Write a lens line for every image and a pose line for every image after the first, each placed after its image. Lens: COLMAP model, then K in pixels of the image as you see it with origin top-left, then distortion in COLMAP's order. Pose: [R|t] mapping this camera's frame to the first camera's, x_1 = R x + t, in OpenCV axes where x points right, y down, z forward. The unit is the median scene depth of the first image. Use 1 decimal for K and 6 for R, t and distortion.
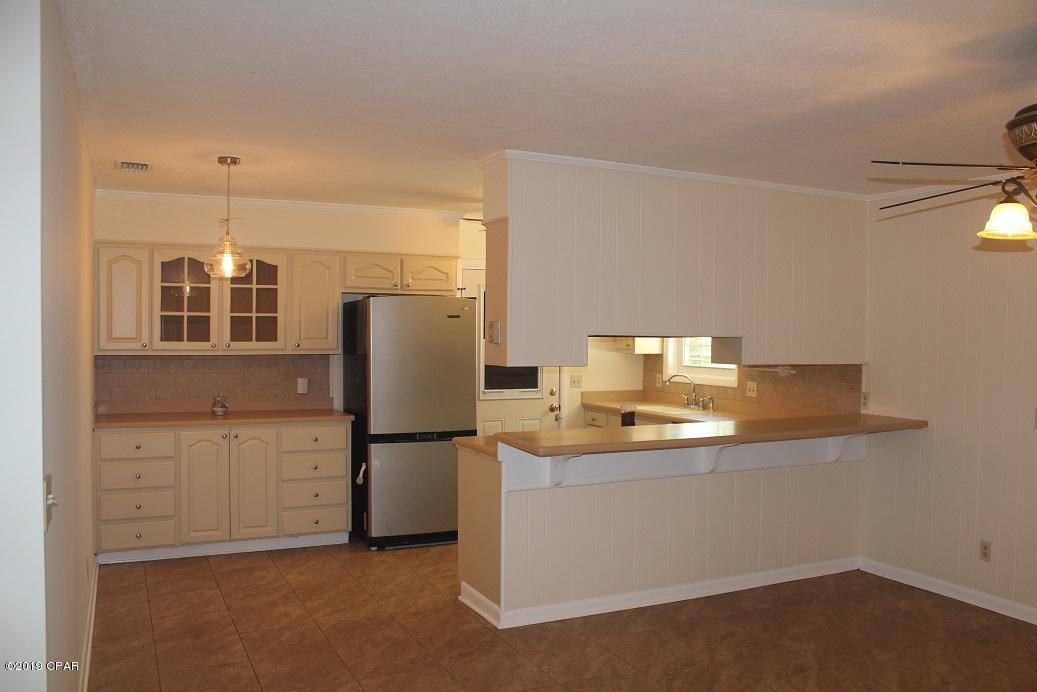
lens RADIAL K [[859.5, 0, 533.5], [0, 859.5, 356.2], [0, 0, 1]] dist [-0.165355, 0.145023]
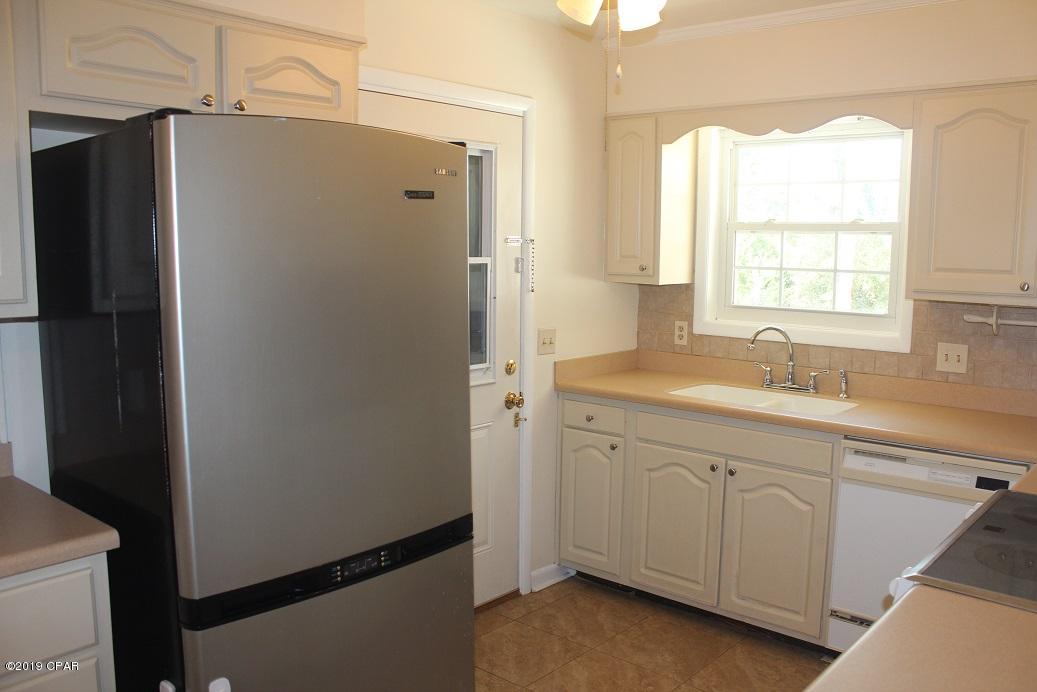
lens RADIAL K [[859.5, 0, 533.5], [0, 859.5, 356.2], [0, 0, 1]] dist [-0.165355, 0.145023]
pose [[0.921677, -0.048417, 0.384925, -0.167566], [0.007613, 0.994248, 0.106829, -0.017542], [-0.387883, -0.095532, 0.916745, 0.622644]]
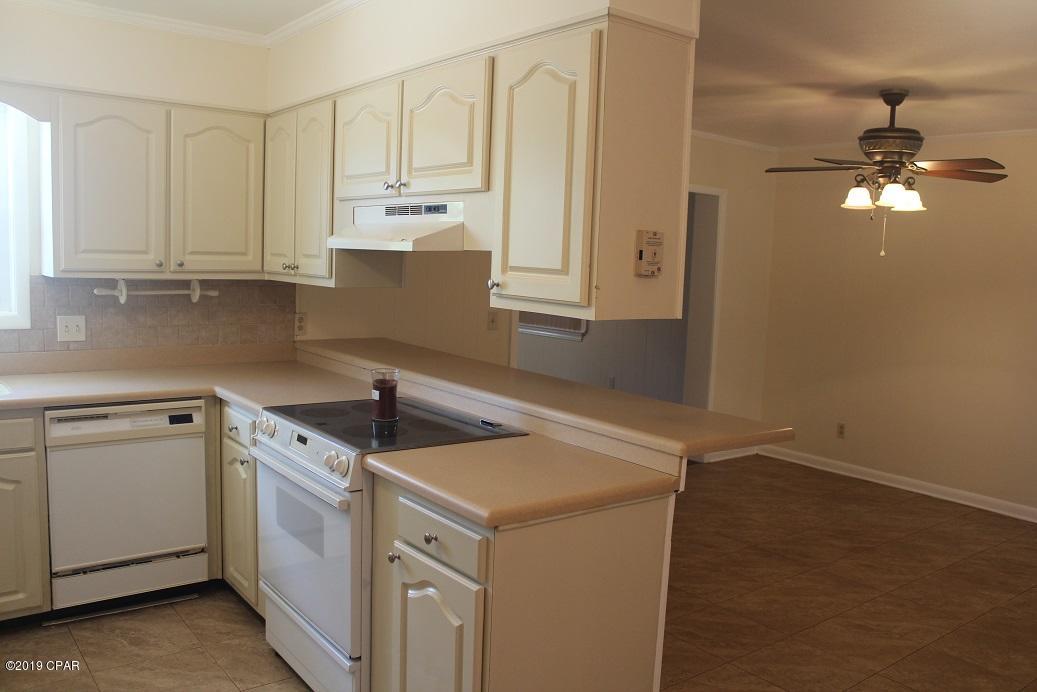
lens RADIAL K [[859.5, 0, 533.5], [0, 859.5, 356.2], [0, 0, 1]] dist [-0.165355, 0.145023]
pose [[-0.214799, -0.133554, 0.967484, -0.353593], [-0.013242, 0.990913, 0.133848, -0.021787], [-0.976568, 0.015939, -0.214616, 0.795306]]
